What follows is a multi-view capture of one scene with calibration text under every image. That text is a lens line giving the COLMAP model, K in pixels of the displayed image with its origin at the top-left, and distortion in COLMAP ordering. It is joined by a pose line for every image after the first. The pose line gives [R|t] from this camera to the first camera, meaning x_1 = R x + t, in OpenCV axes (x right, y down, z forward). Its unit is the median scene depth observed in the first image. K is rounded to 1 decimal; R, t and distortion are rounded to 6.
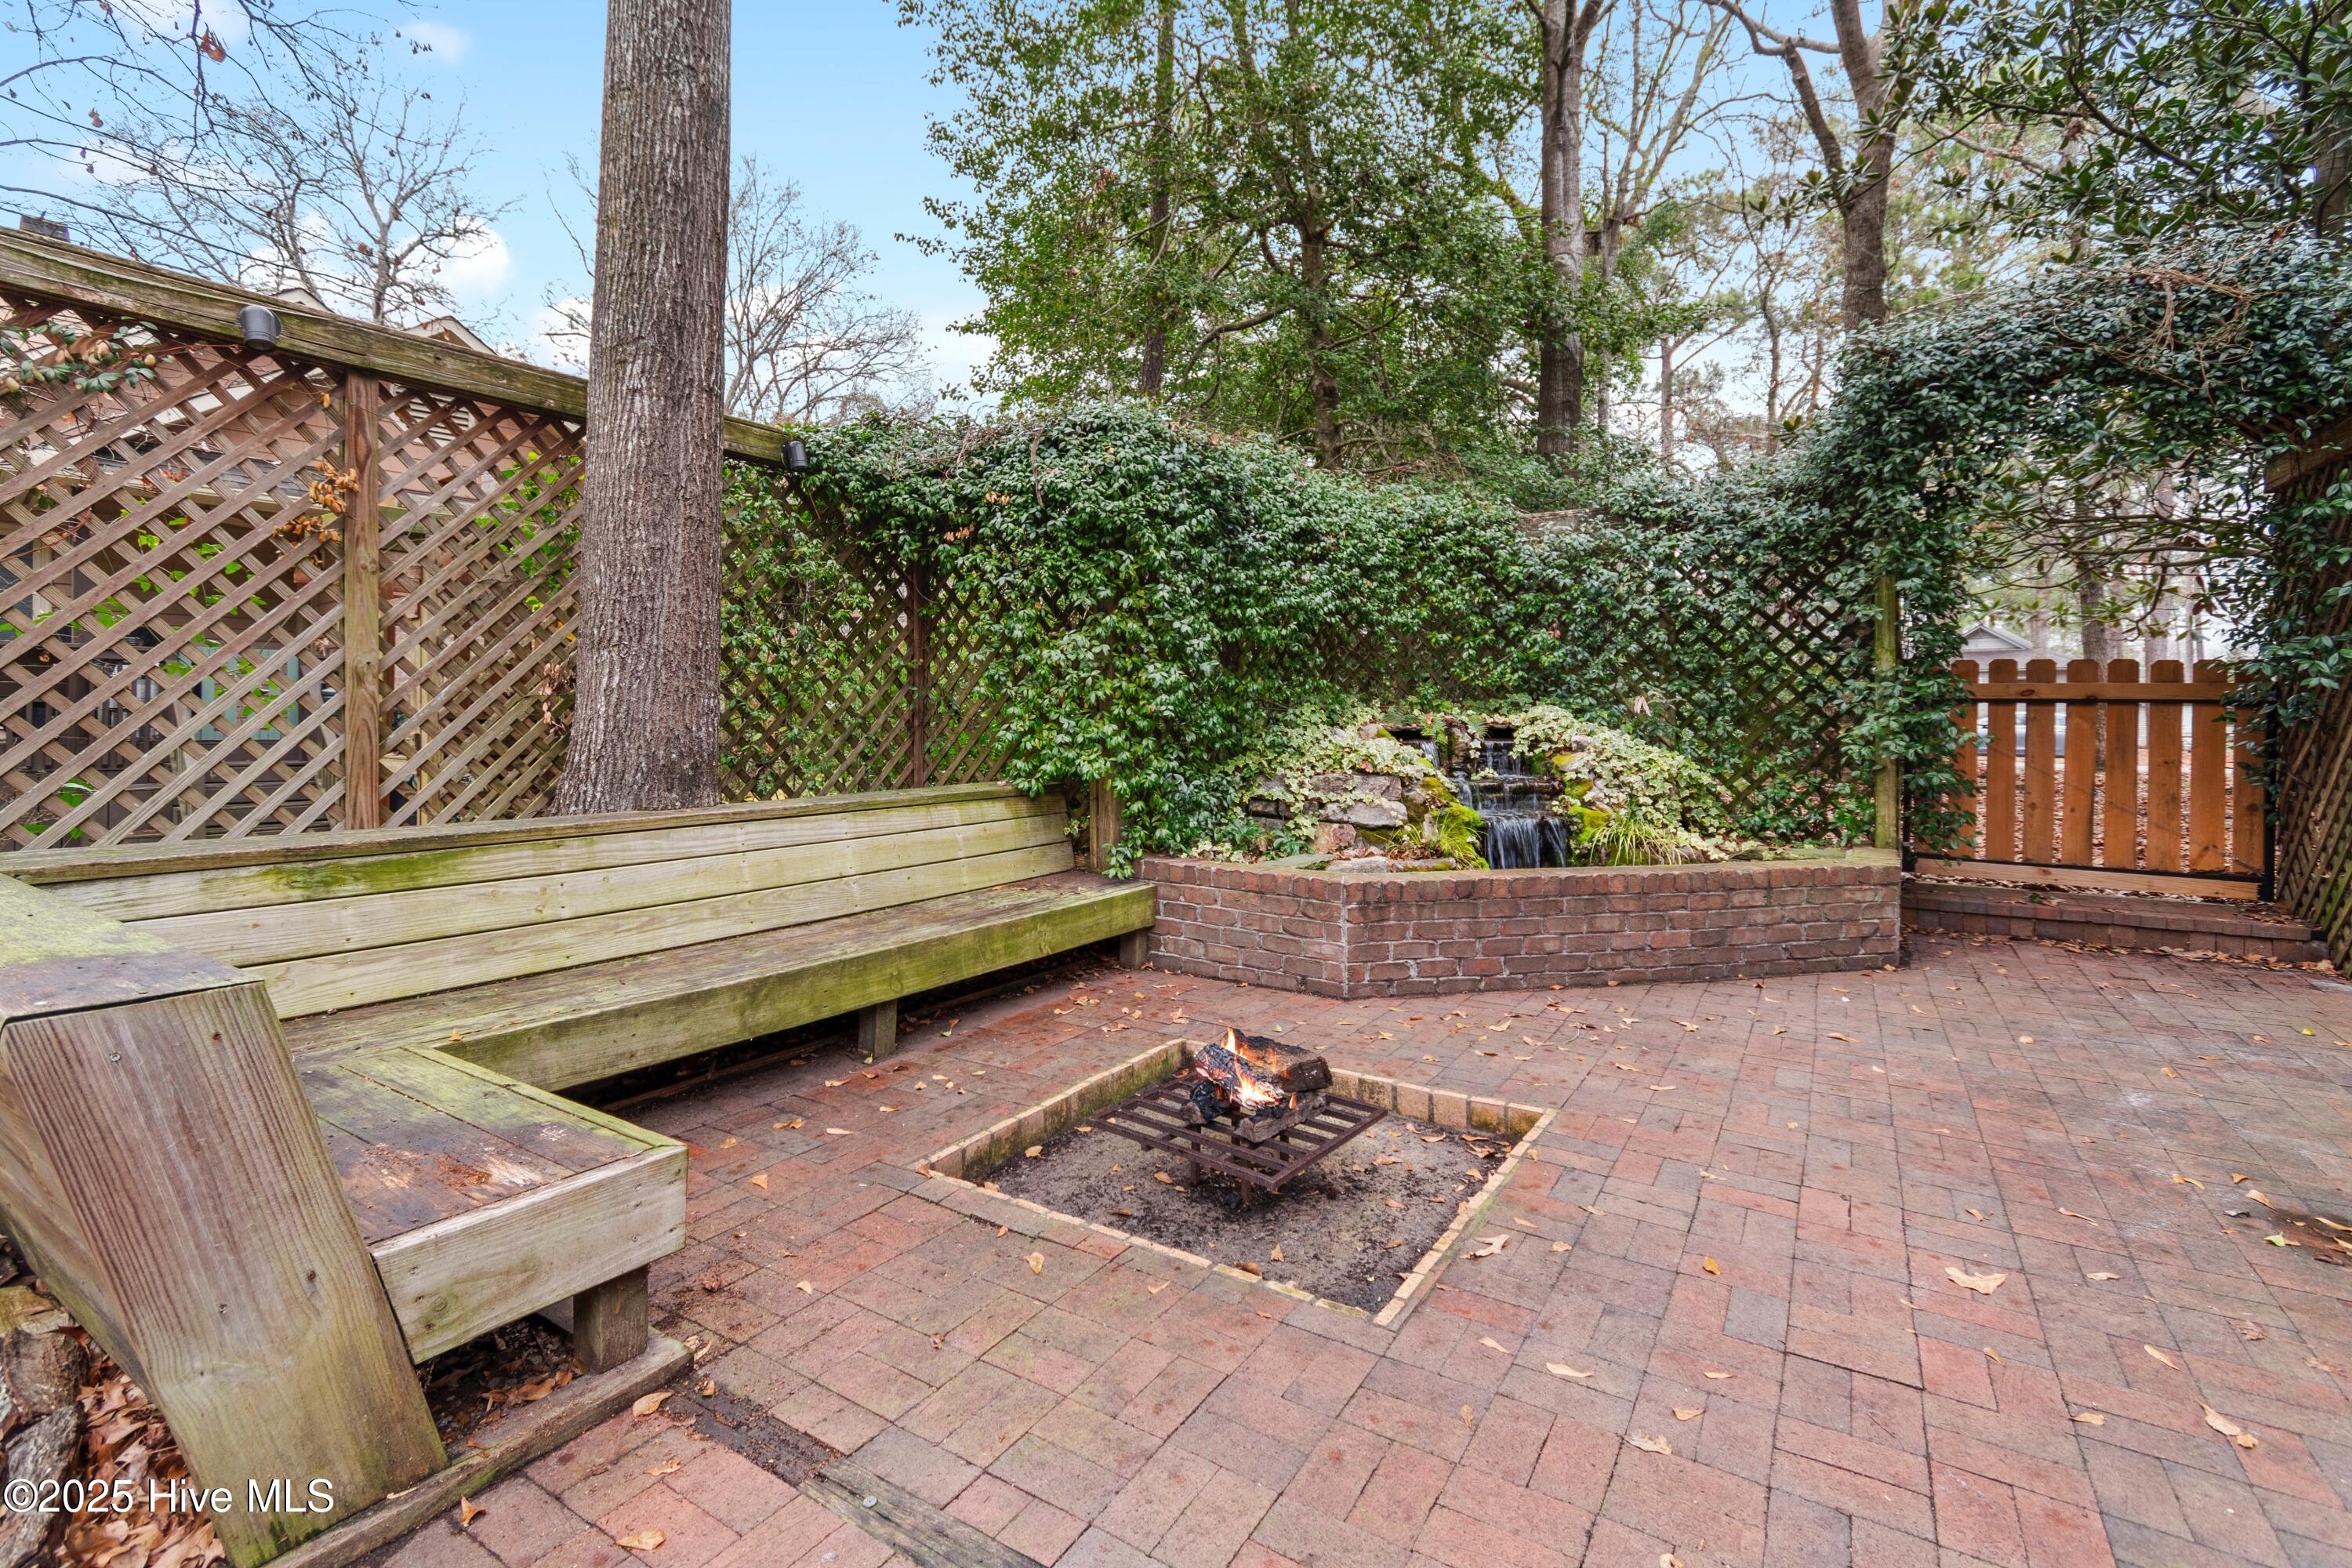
lens RADIAL K [[1051.6, 0, 1164.9], [0, 1051.6, 736.4], [0, 0, 1]] dist [0.003515, 0.000498]
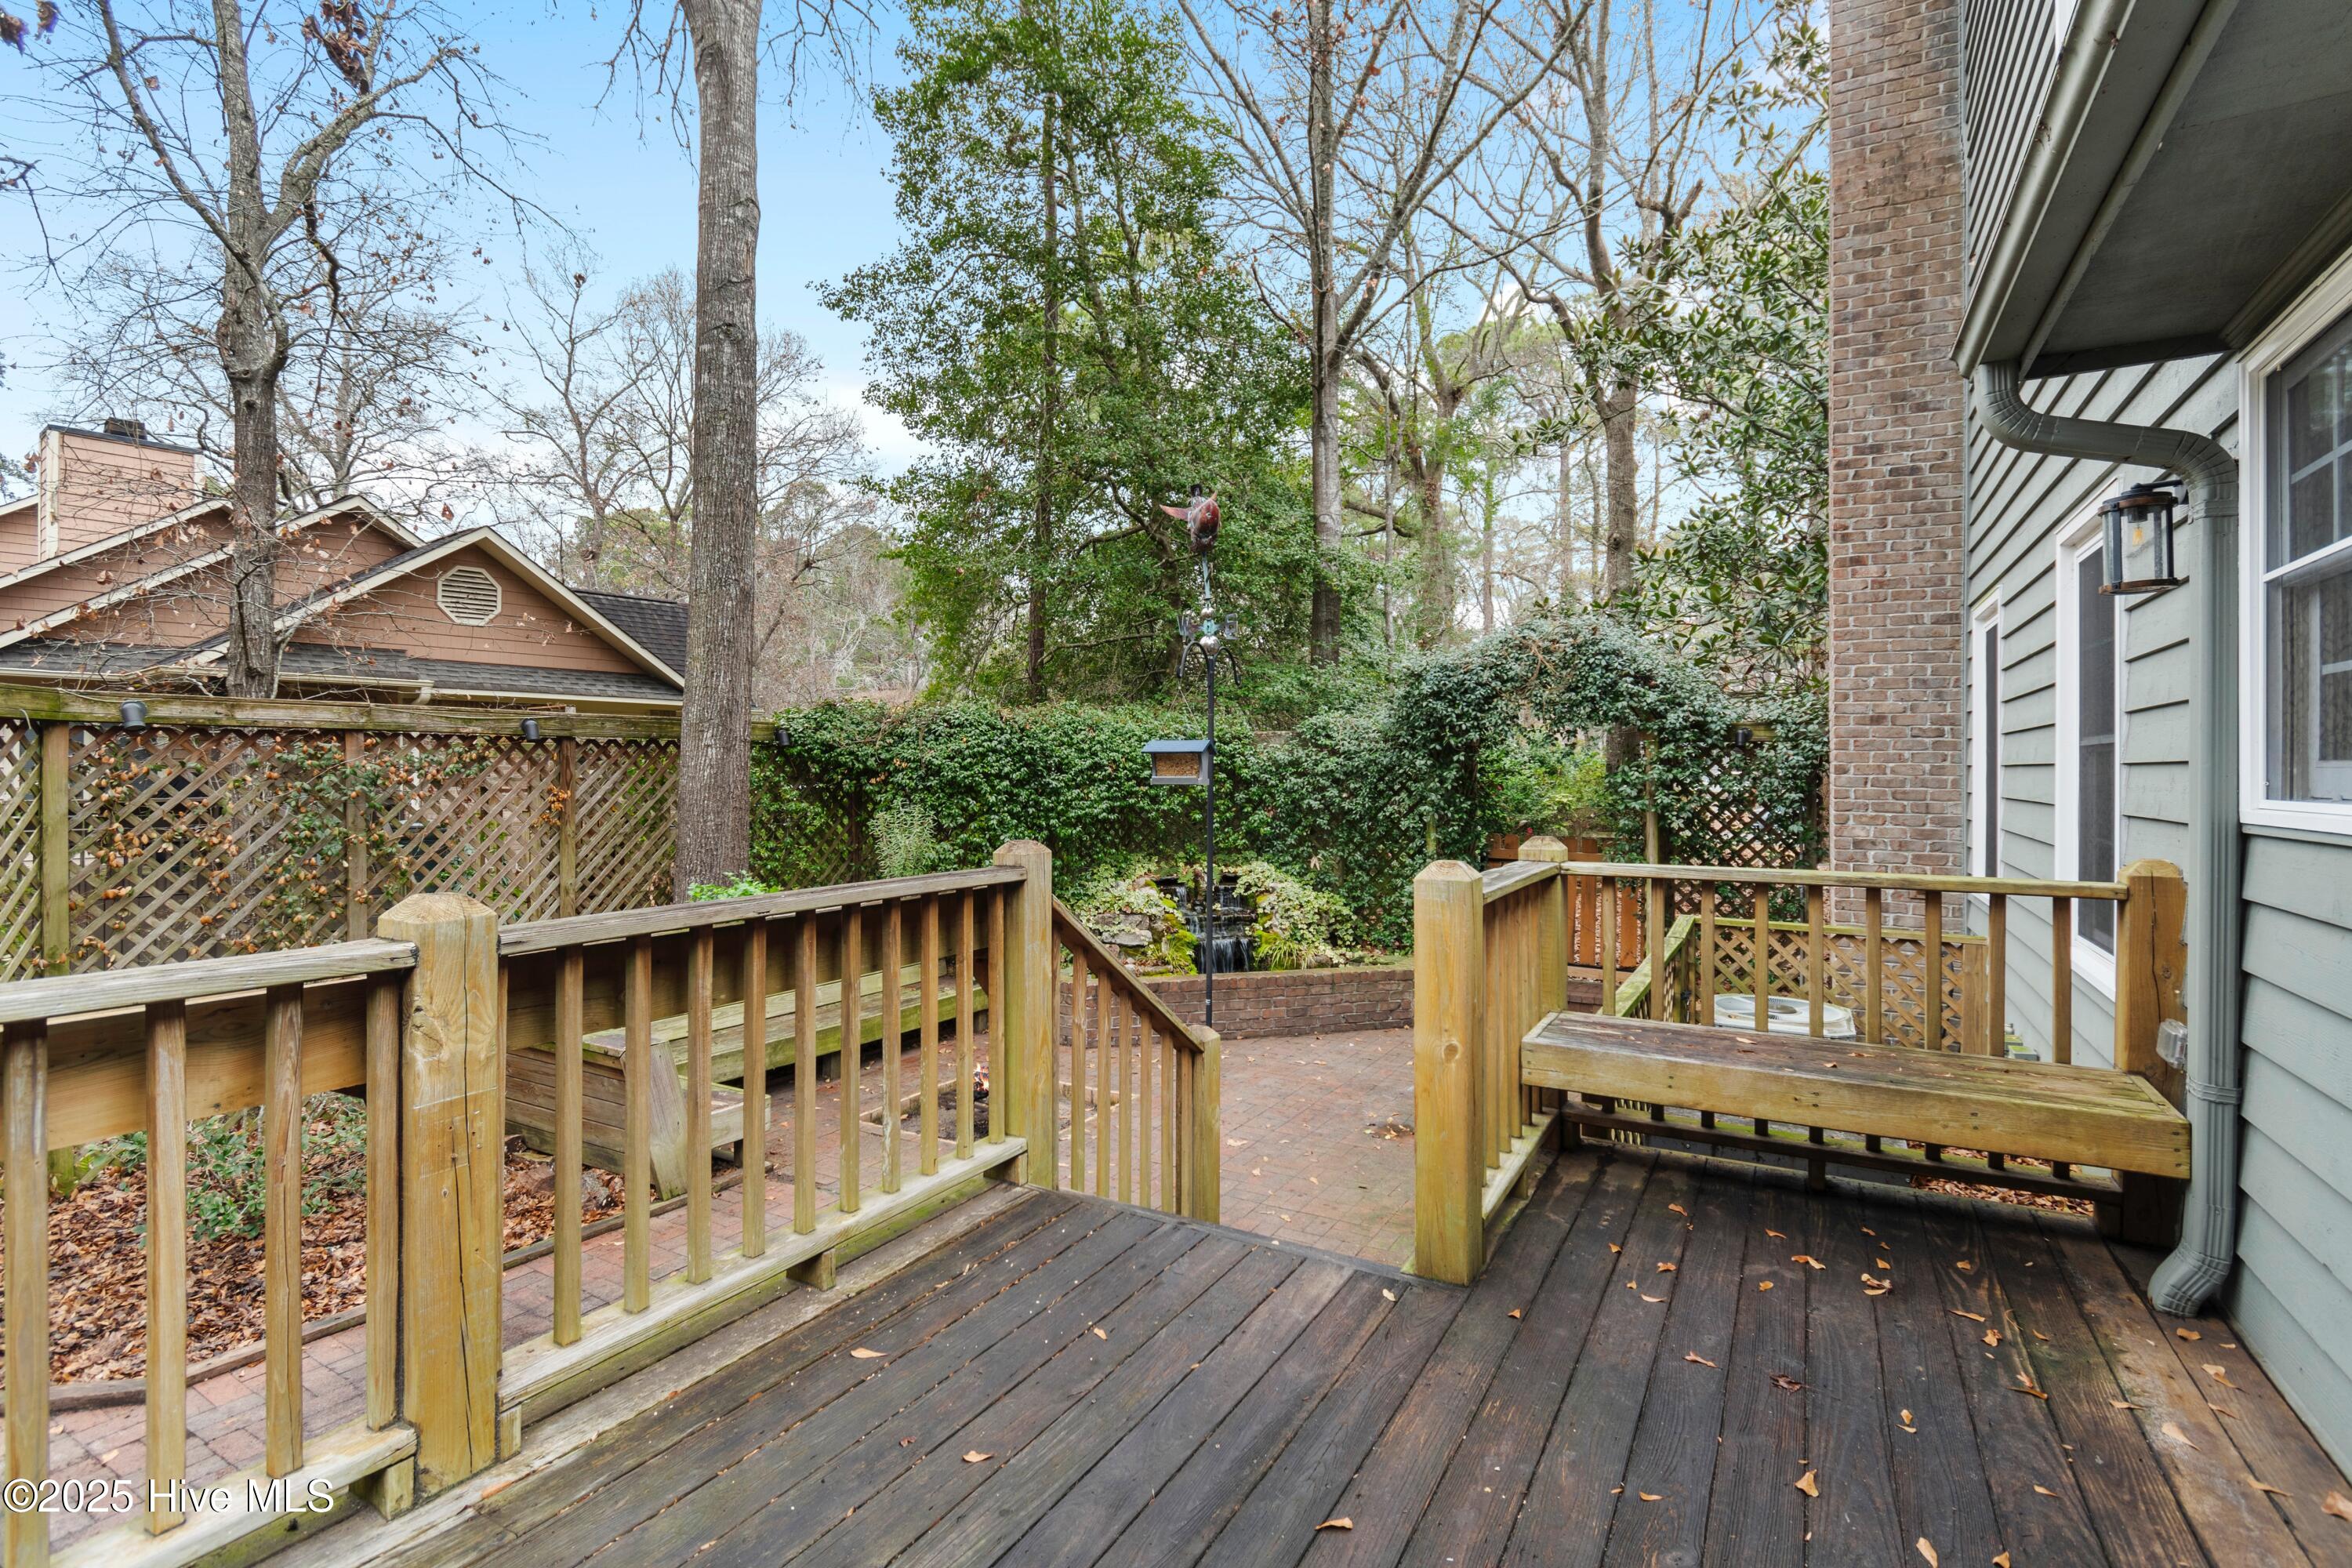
lens RADIAL K [[1104.2, 0, 1175.3], [0, 1104.2, 778.5], [0, 0, 1]] dist [0.000500, -0.000344]
pose [[0.998927, -0.002249, 0.046267, 0.187212], [0.002488, 0.999984, -0.005115, -0.169657], [-0.046255, 0.005225, 0.998916, -0.749440]]
